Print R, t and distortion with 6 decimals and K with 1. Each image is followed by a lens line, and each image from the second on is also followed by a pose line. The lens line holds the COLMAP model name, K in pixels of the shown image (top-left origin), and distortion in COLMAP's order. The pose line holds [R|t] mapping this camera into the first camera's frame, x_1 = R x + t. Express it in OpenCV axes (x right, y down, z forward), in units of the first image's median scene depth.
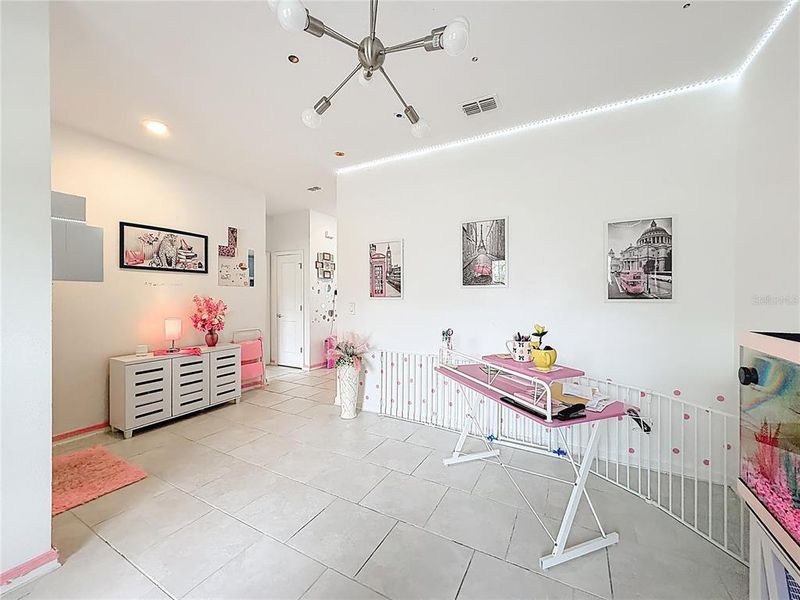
lens RADIAL K [[321.8, 0, 397.9], [0, 321.8, 296.3], [0, 0, 1]] dist [0.000146, 0.000780]
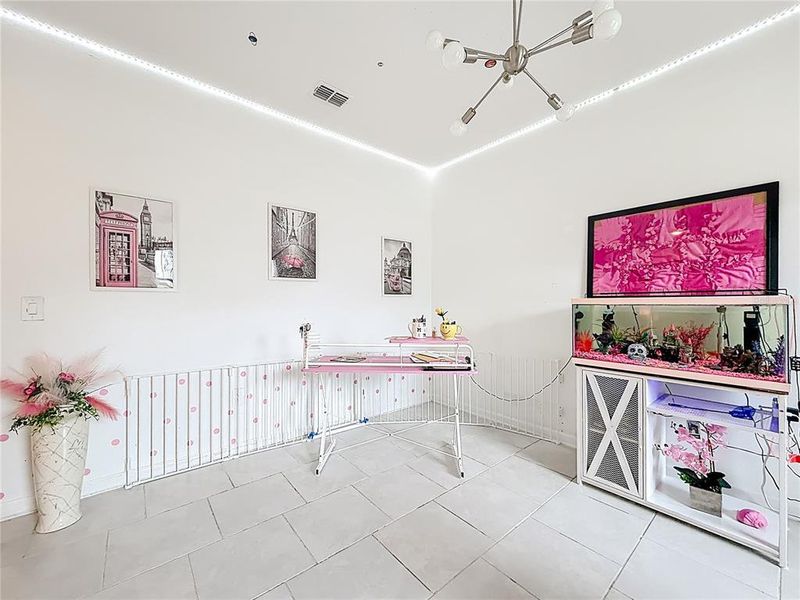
lens RADIAL K [[321.8, 0, 399.8], [0, 321.8, 301.3], [0, 0, 1]] dist [0.000146, 0.000780]
pose [[0.363863, 0.004359, 0.931442, -0.503179], [0.003857, 0.999973, -0.006186, 0.040638], [-0.931444, 0.005843, 0.363837, 0.383137]]
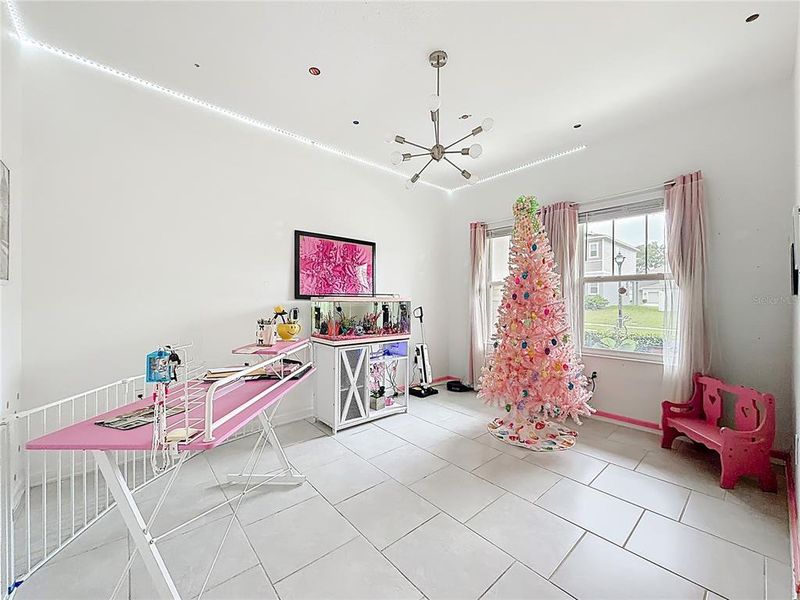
lens RADIAL K [[321.8, 0, 393.9], [0, 321.8, 304.0], [0, 0, 1]] dist [0.000146, 0.000780]
pose [[-0.937682, -0.003177, 0.347479, -0.197560], [-0.000728, 0.999974, 0.007177, 0.046145], [-0.347493, 0.006476, -0.937660, 1.095426]]
